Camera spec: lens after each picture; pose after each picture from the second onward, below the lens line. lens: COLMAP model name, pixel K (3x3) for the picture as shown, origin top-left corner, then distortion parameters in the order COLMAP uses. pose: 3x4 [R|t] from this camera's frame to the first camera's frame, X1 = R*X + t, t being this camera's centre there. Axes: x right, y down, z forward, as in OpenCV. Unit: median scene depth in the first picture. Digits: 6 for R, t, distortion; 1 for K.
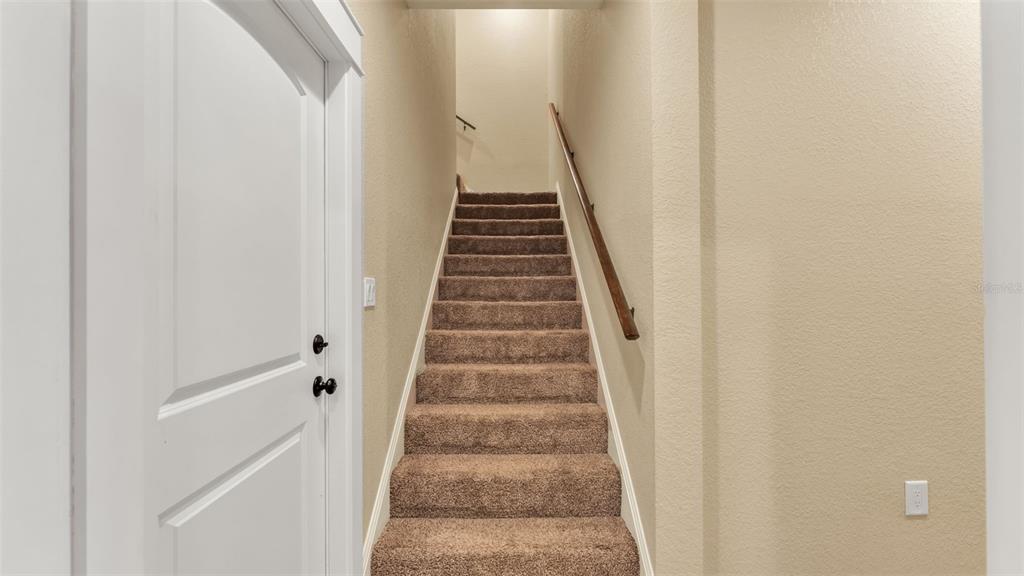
lens RADIAL K [[415.5, 0, 512.0], [0, 415.5, 288.0], [0, 0, 1]] dist [-0.000704, 0.000029]
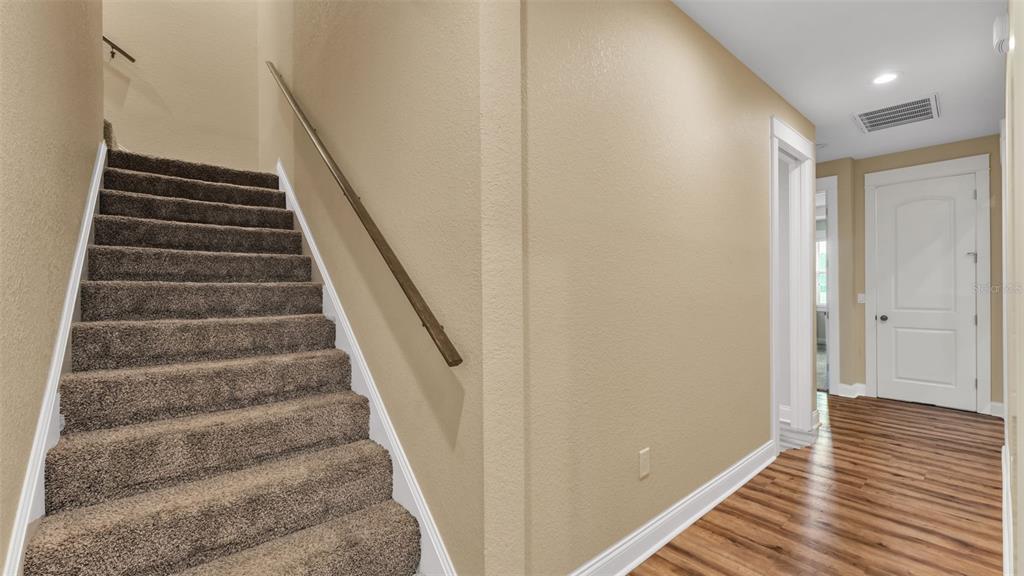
lens RADIAL K [[415.5, 0, 512.0], [0, 415.5, 288.0], [0, 0, 1]] dist [-0.000704, 0.000029]
pose [[0.768471, 0.000722, 0.639884, -0.094219], [0.000582, 0.999998, -0.001827, -0.019003], [-0.639885, 0.001776, 0.768469, 0.158186]]
